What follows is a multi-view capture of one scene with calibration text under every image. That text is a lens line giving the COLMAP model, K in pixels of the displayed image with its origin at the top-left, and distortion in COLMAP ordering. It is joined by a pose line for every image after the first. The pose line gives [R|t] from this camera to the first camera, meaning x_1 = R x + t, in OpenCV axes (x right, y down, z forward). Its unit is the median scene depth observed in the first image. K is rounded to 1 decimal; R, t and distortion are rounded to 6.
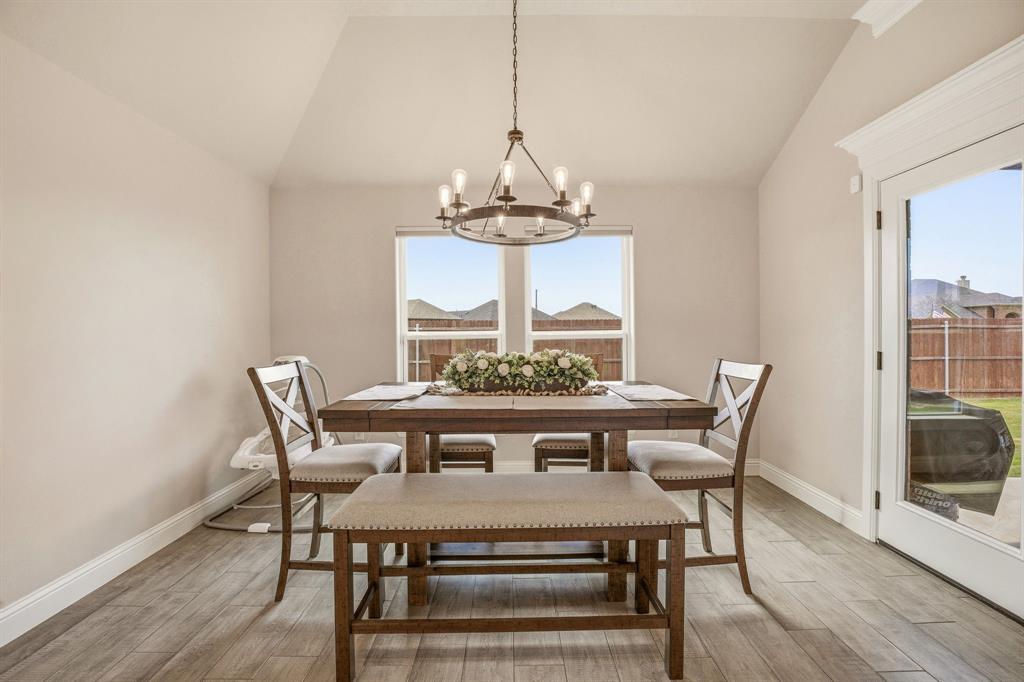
lens RADIAL K [[432.2, 0, 508.8], [0, 432.2, 337.0], [0, 0, 1]] dist [-0.020850, 0.002447]
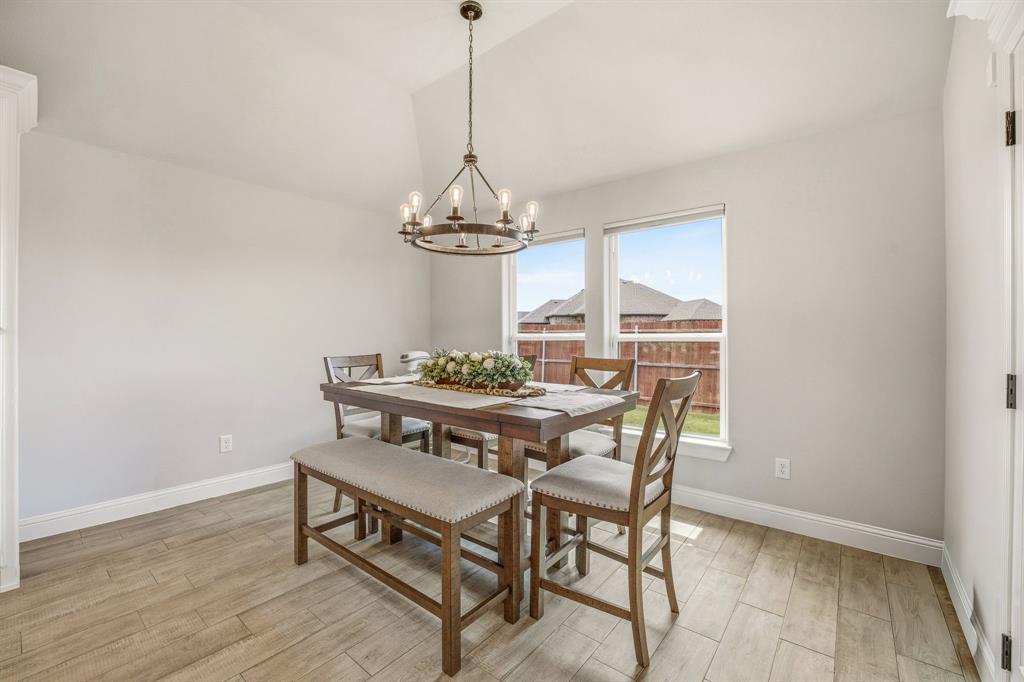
lens RADIAL K [[432.2, 0, 503.9], [0, 432.2, 336.2], [0, 0, 1]] dist [-0.020850, 0.002447]
pose [[0.759269, 0.006817, -0.650741, 0.717123], [-0.009667, 0.999953, -0.000805, -0.005900], [0.650705, 0.006902, 0.759300, 0.184760]]
